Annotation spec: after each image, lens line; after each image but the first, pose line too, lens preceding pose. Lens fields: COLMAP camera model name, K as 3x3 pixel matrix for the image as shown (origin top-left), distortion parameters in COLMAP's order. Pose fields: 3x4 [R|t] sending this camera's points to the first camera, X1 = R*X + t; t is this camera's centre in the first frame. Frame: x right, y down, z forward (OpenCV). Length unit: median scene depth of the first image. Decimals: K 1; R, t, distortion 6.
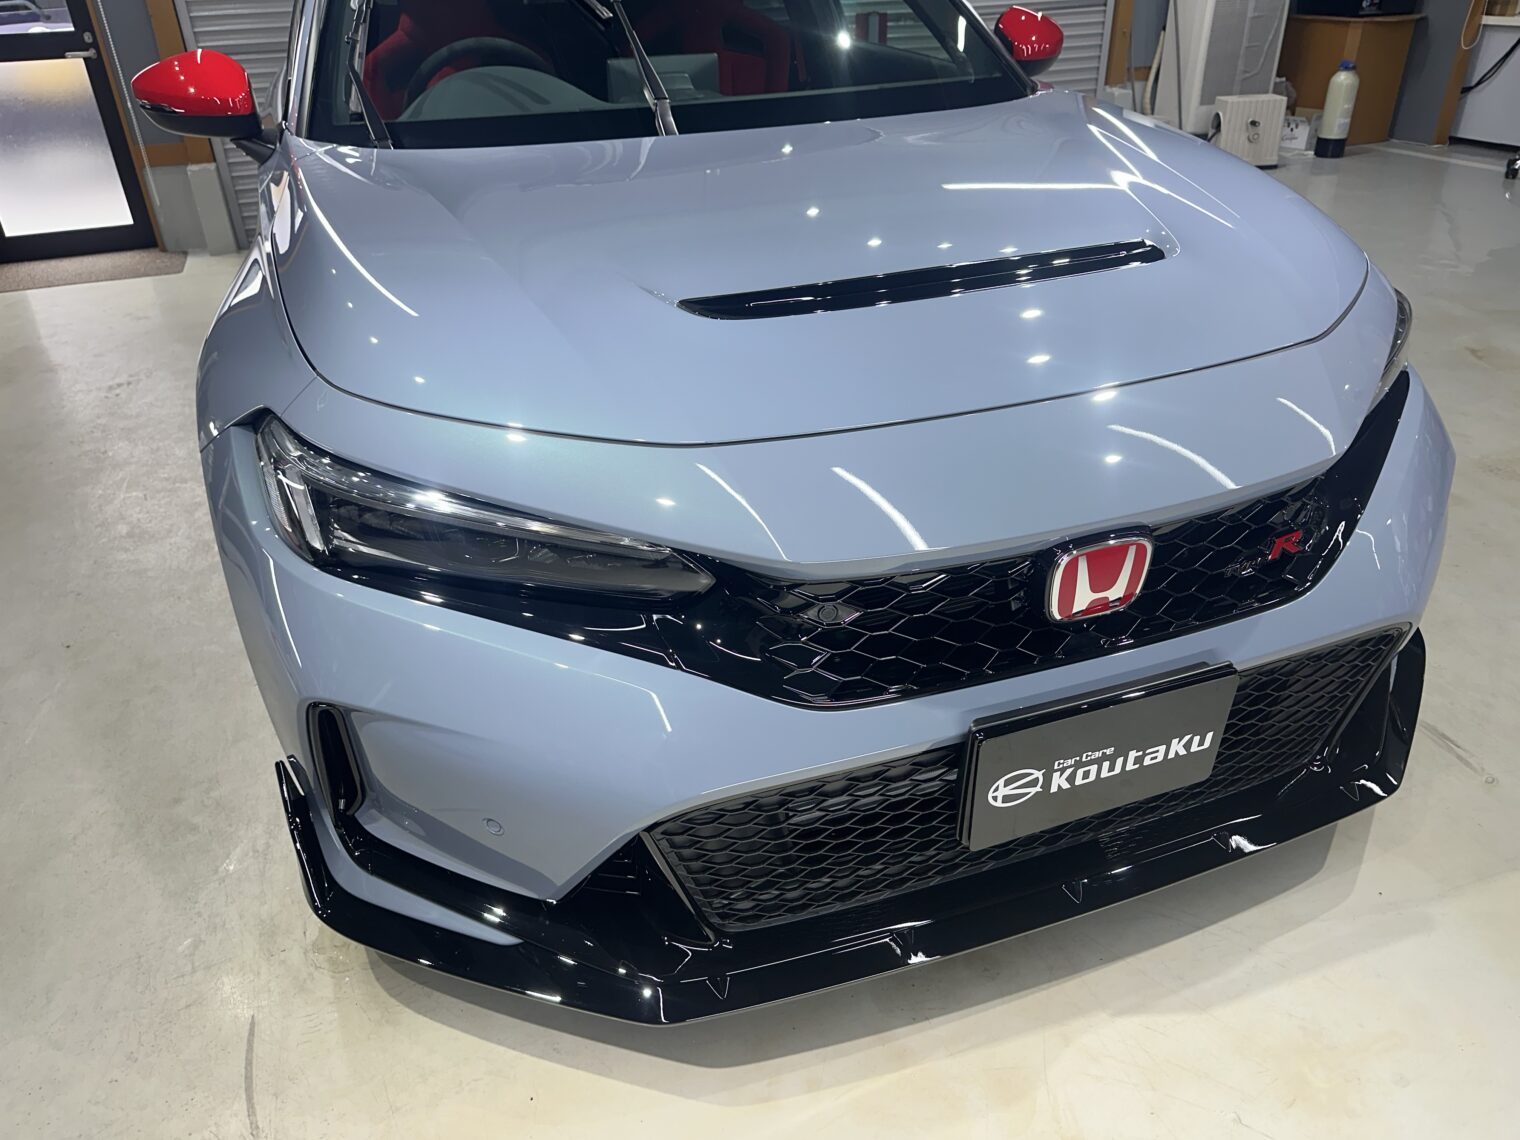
lens RADIAL K [[1034.7, 0, 751.2], [0, 1034.7, 567.4], [0, 0, 1]] dist [0.043534, -0.067193]
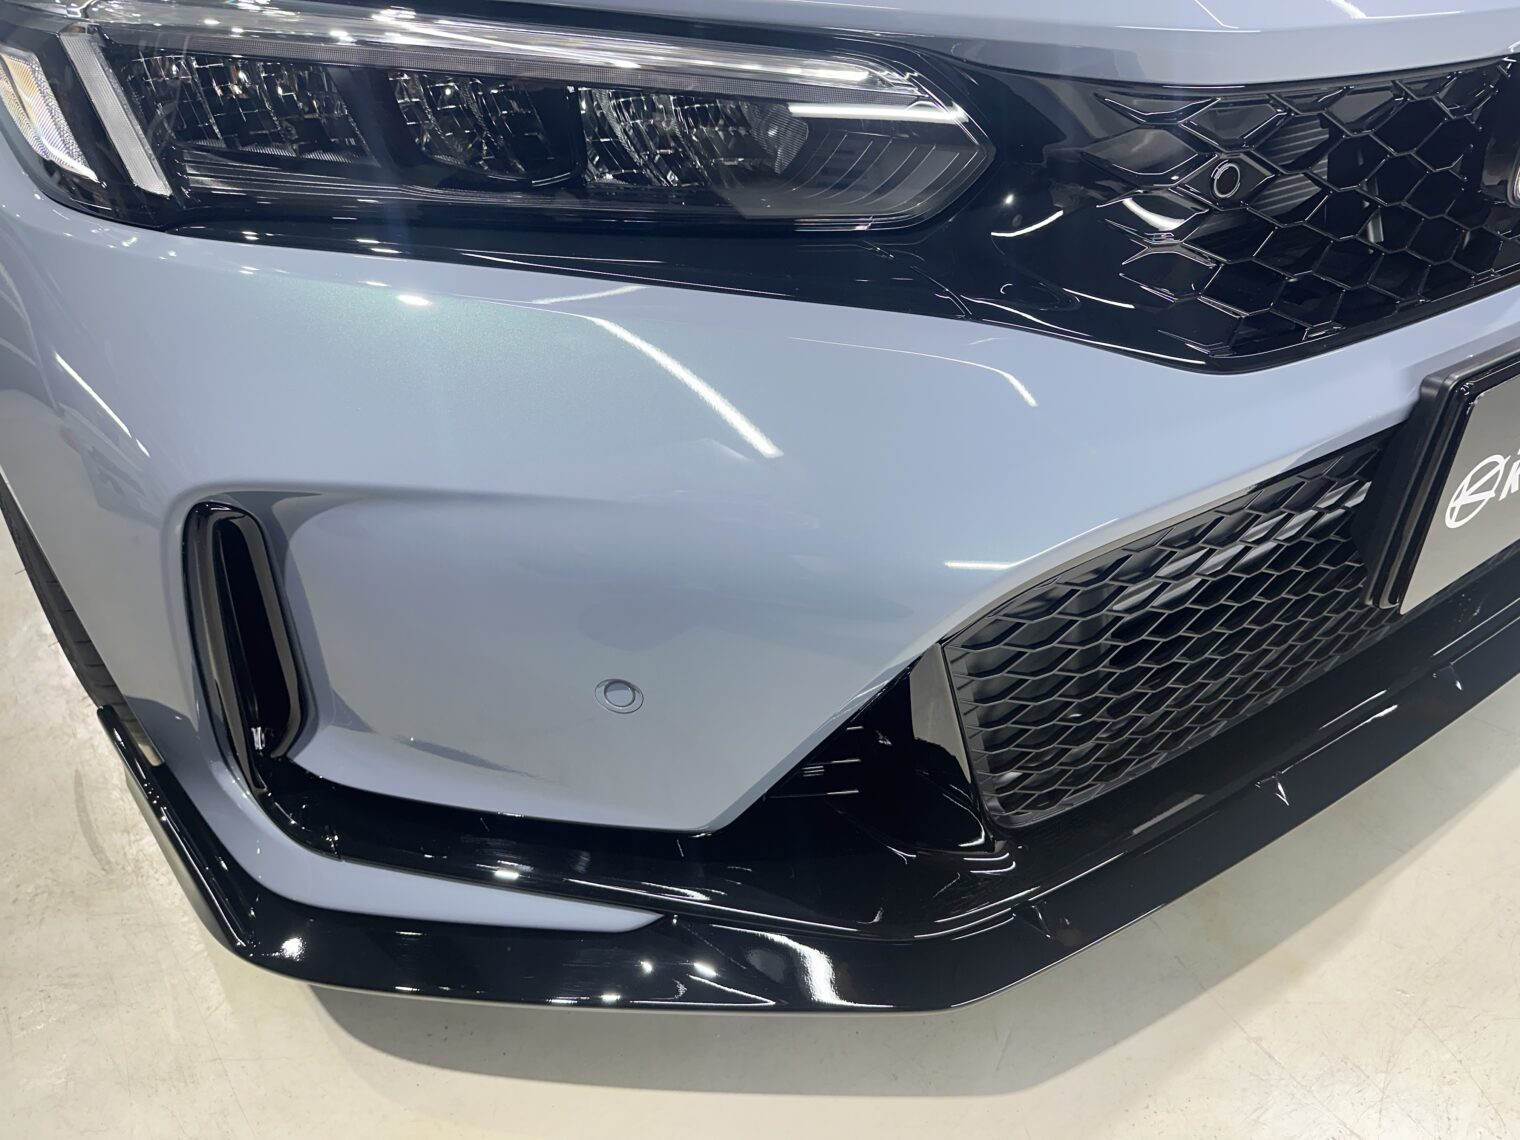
lens RADIAL K [[1083.5, 0, 726.9], [0, 1083.5, 571.1], [0, 0, 1]] dist [-0.033981, -0.003812]
pose [[0.973707, -0.136603, 0.182303, -0.249578], [0.131751, 0.990534, 0.038527, 0.156335], [-0.185840, -0.013496, 0.982487, 0.421050]]
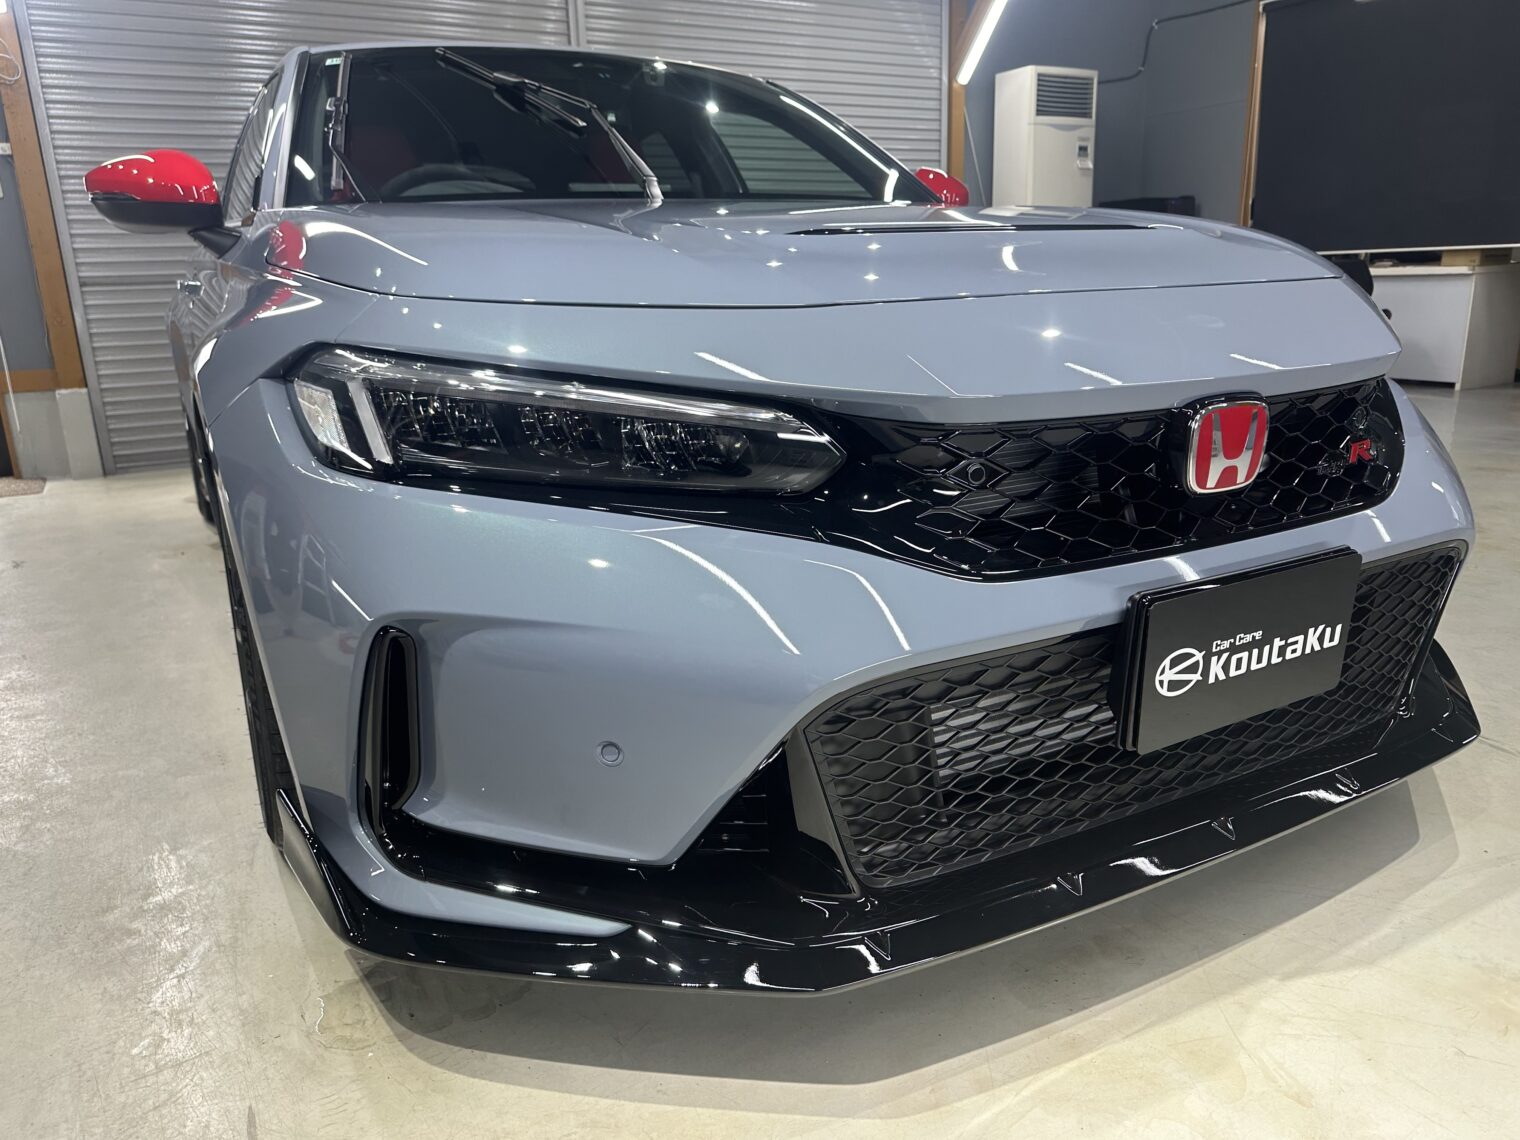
lens RADIAL K [[1044.1, 0, 760.0], [0, 1044.1, 570.0], [0, 0, 1]] dist [-0.005150, -0.002444]
pose [[0.987533, -0.044289, 0.151056, -0.219366], [0.080614, 0.966510, -0.243639, 0.282507], [-0.135206, 0.252778, 0.958030, 0.123926]]
